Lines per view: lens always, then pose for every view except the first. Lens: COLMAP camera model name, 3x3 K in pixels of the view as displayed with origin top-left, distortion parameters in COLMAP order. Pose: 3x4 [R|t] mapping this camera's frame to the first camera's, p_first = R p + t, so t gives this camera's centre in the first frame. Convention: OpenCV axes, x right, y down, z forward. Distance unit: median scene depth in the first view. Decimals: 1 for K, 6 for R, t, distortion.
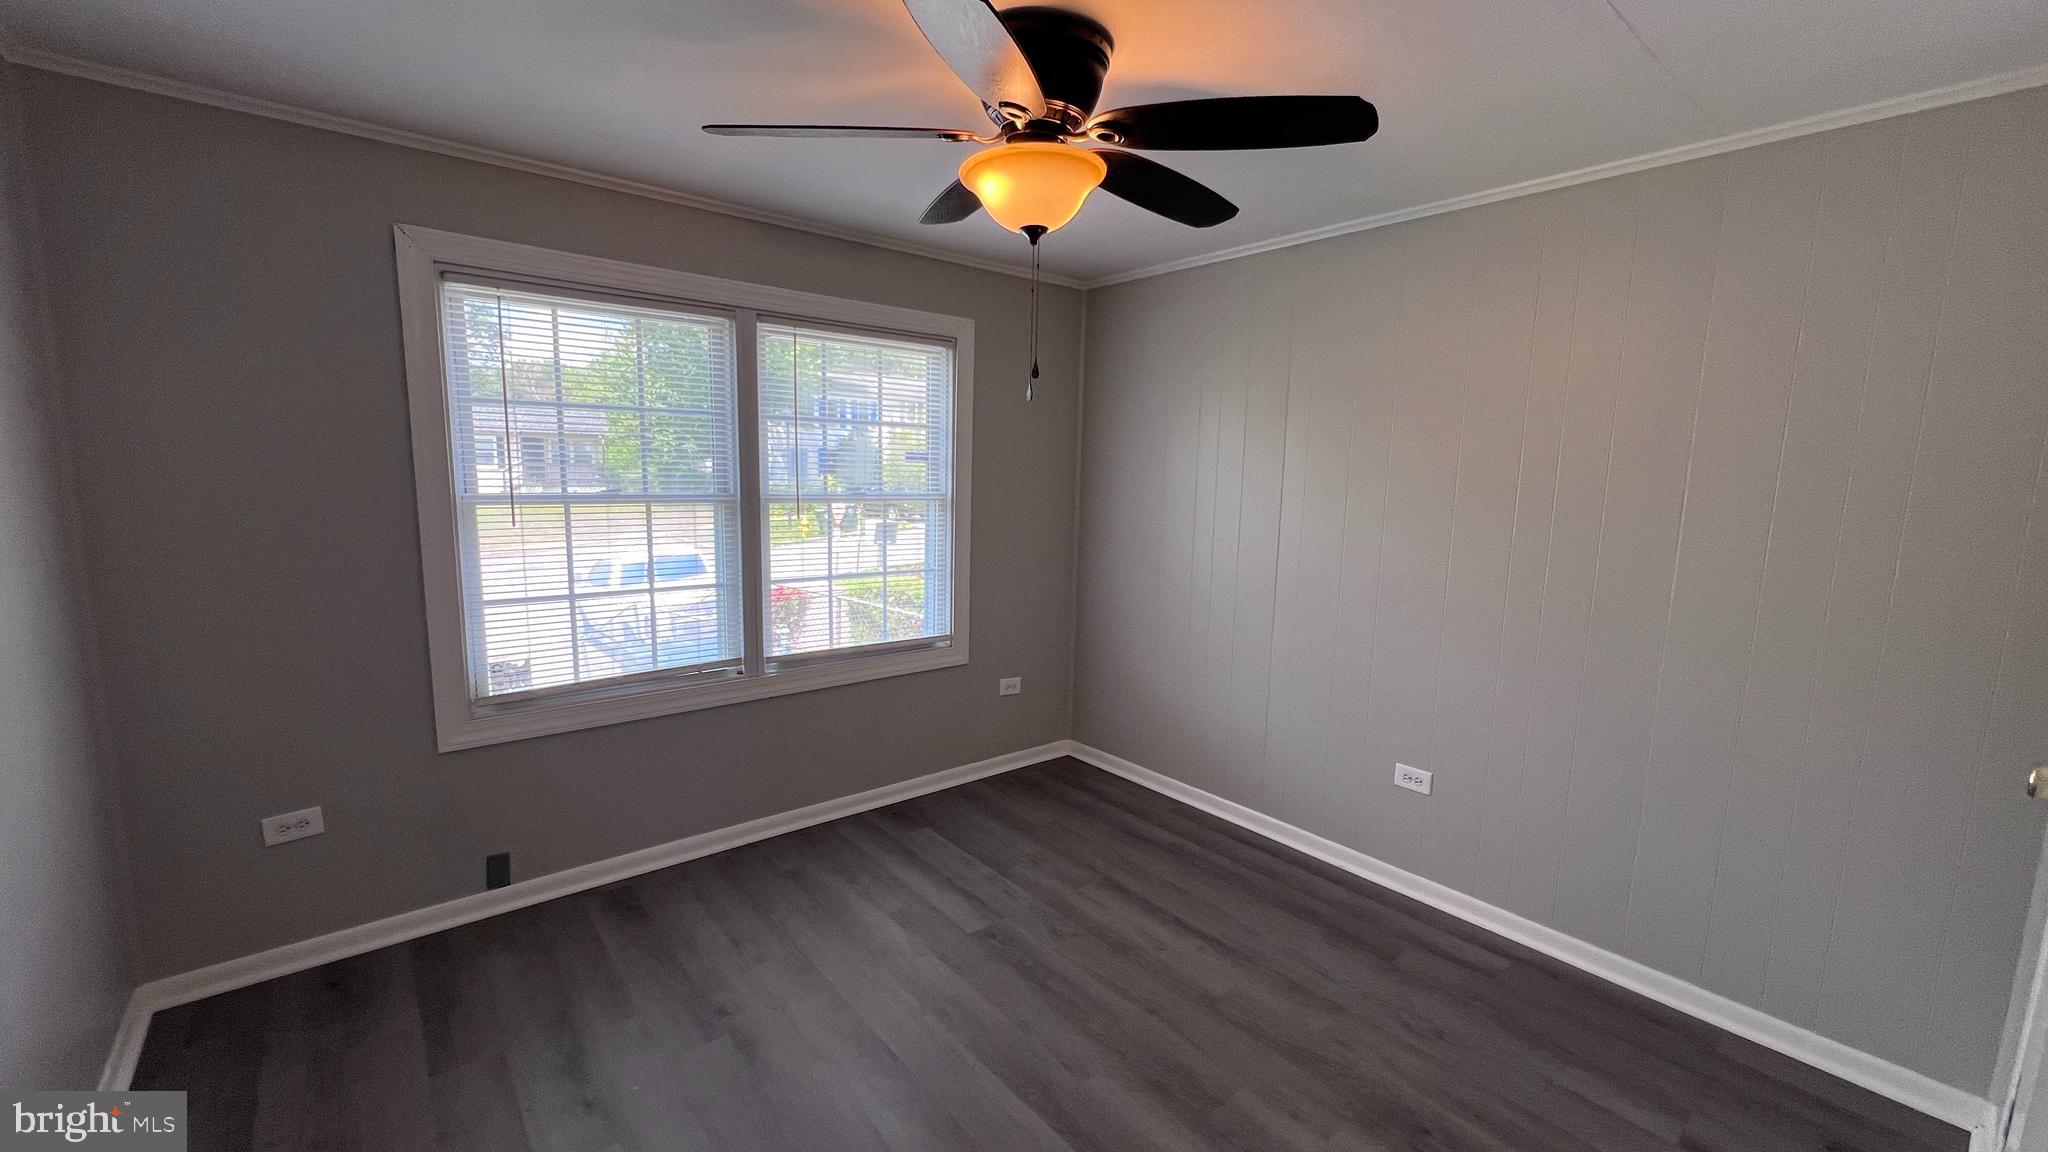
lens RADIAL K [[817.1, 0, 1022.8], [0, 817.1, 581.7], [0, 0, 1]] dist [-0.001901, 0.000269]
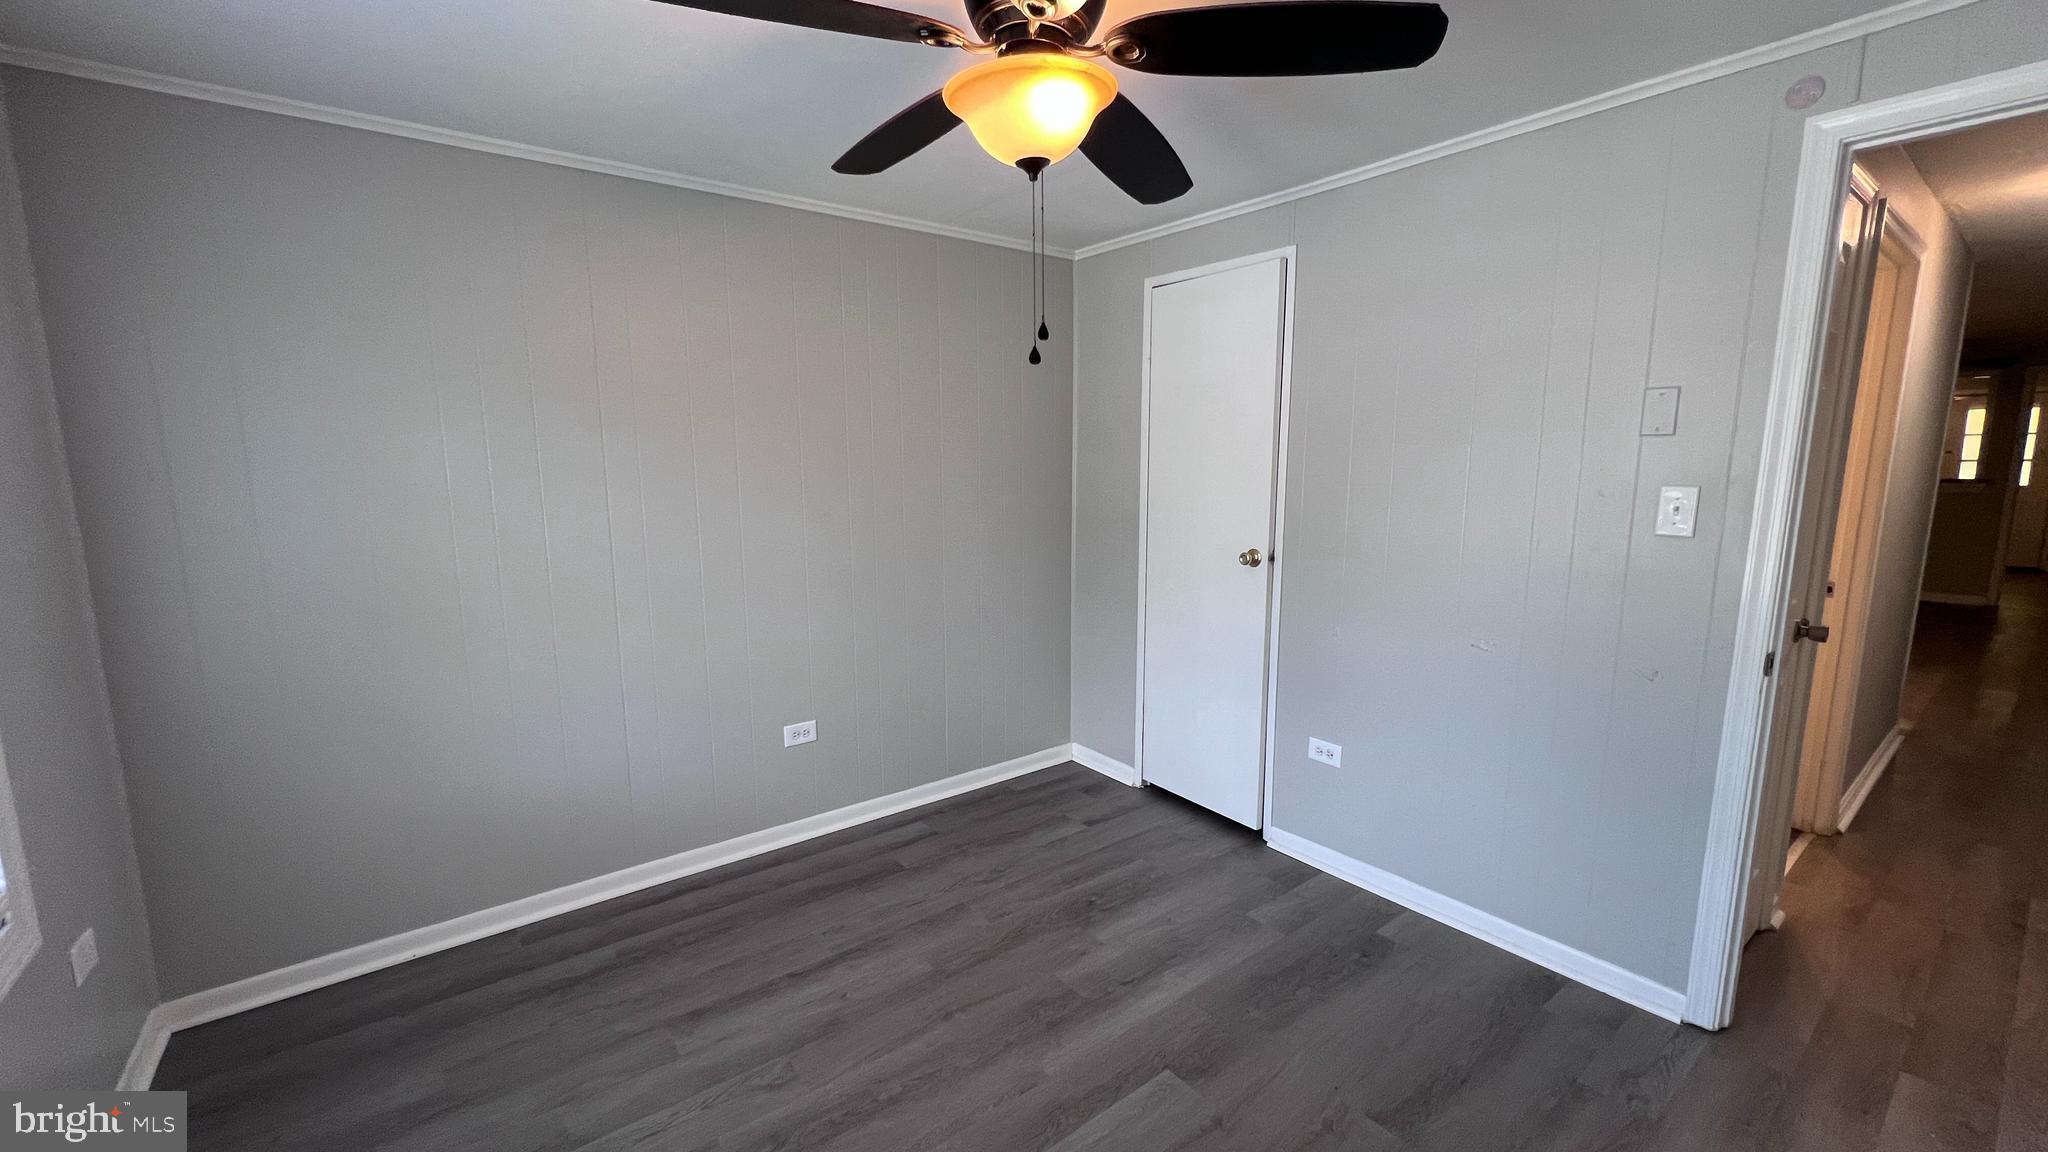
lens RADIAL K [[817.1, 0, 1022.8], [0, 817.1, 581.7], [0, 0, 1]] dist [-0.001901, 0.000269]
pose [[0.034687, -0.172763, 0.984353, -0.587135], [0.149338, 0.974783, 0.165821, -0.097266], [-0.988178, 0.141249, 0.059612, 0.666213]]
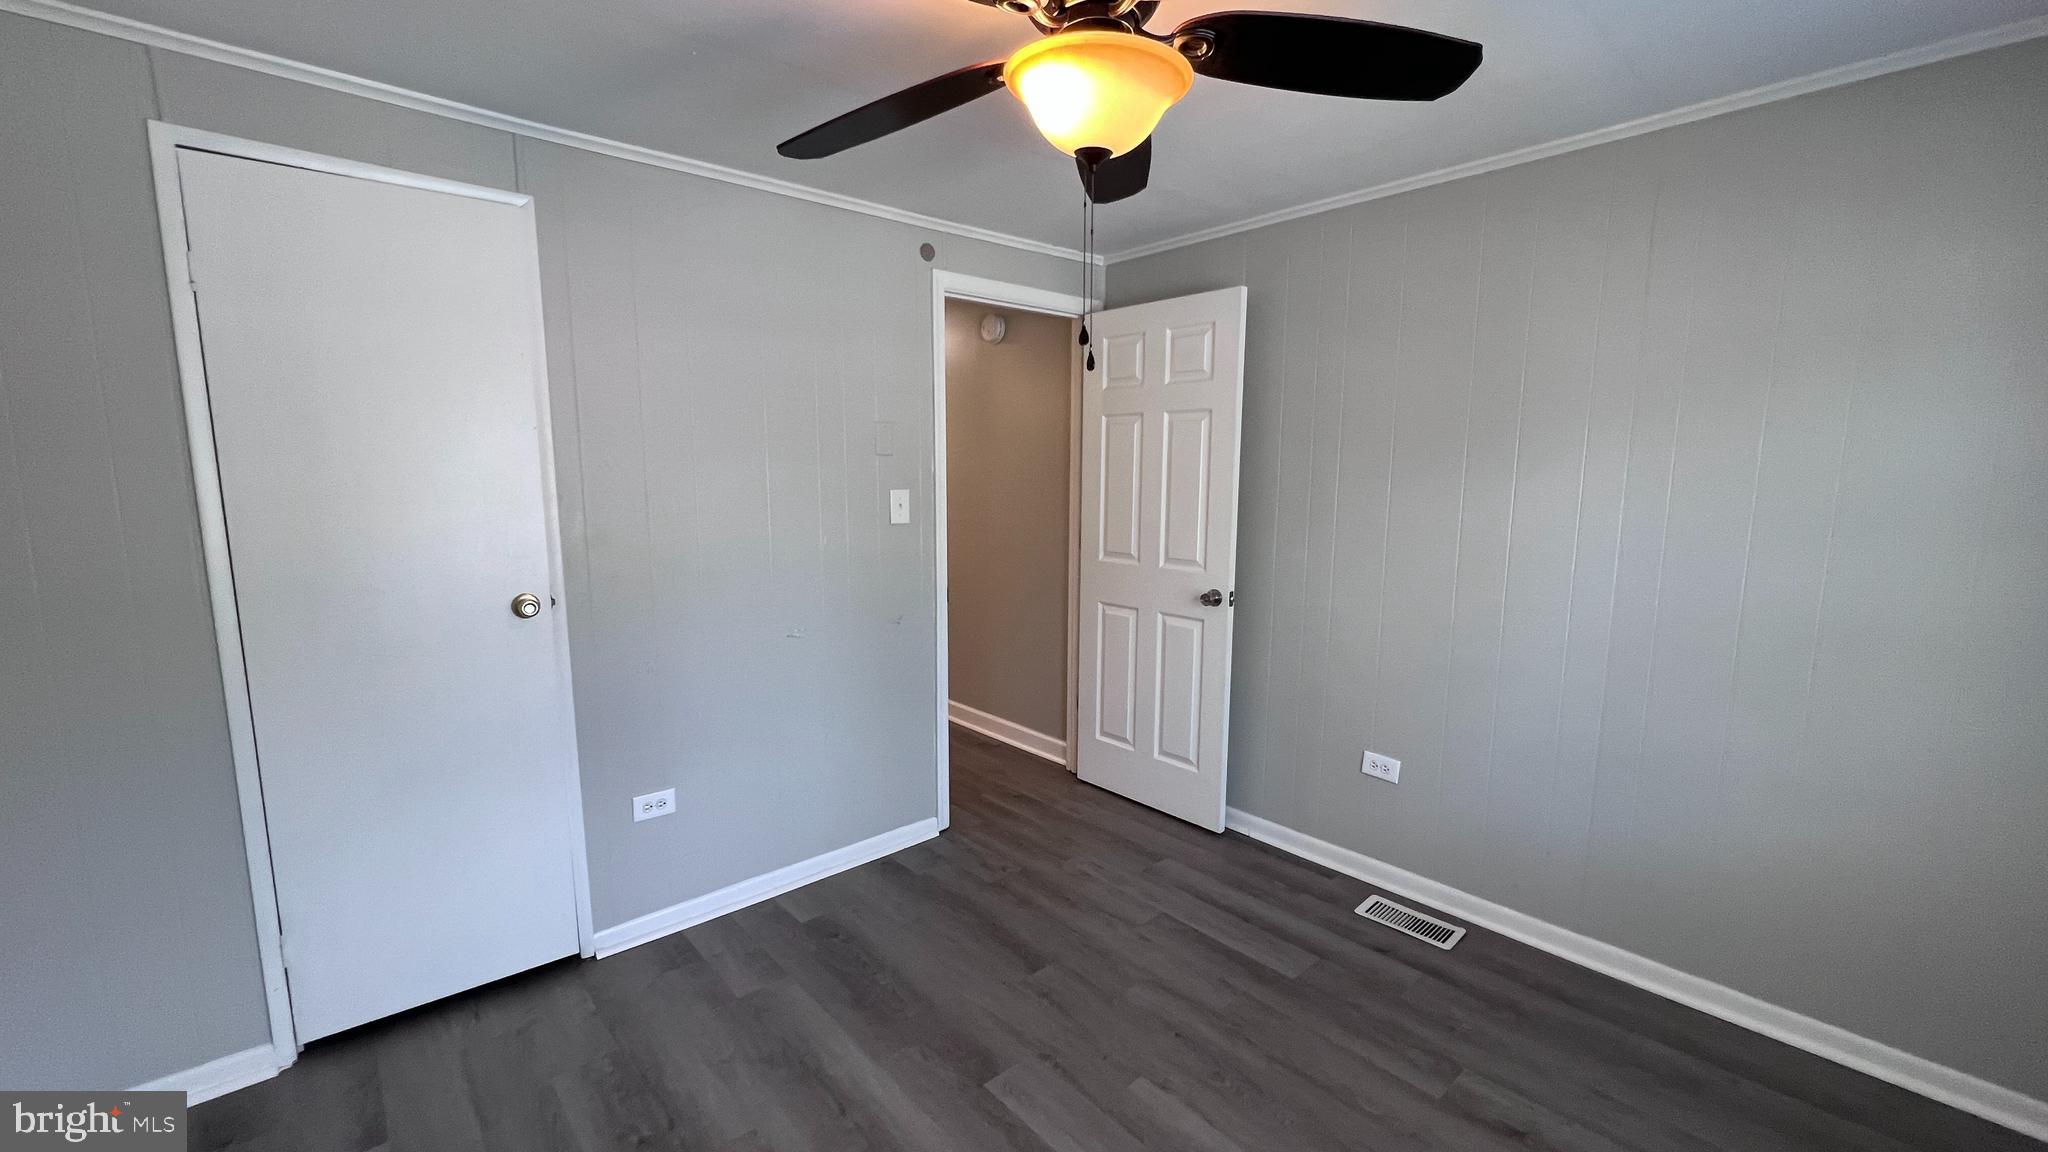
lens RADIAL K [[826.3, 0, 1024.0], [0, 826.3, 576.0], [0, 0, 1]] dist [-0.001691, 0.000008]
pose [[-0.999000, -0.024251, -0.037556, 0.069029], [-0.033736, 0.960169, 0.277376, -0.175398], [0.029334, 0.278365, -0.960027, 1.232055]]
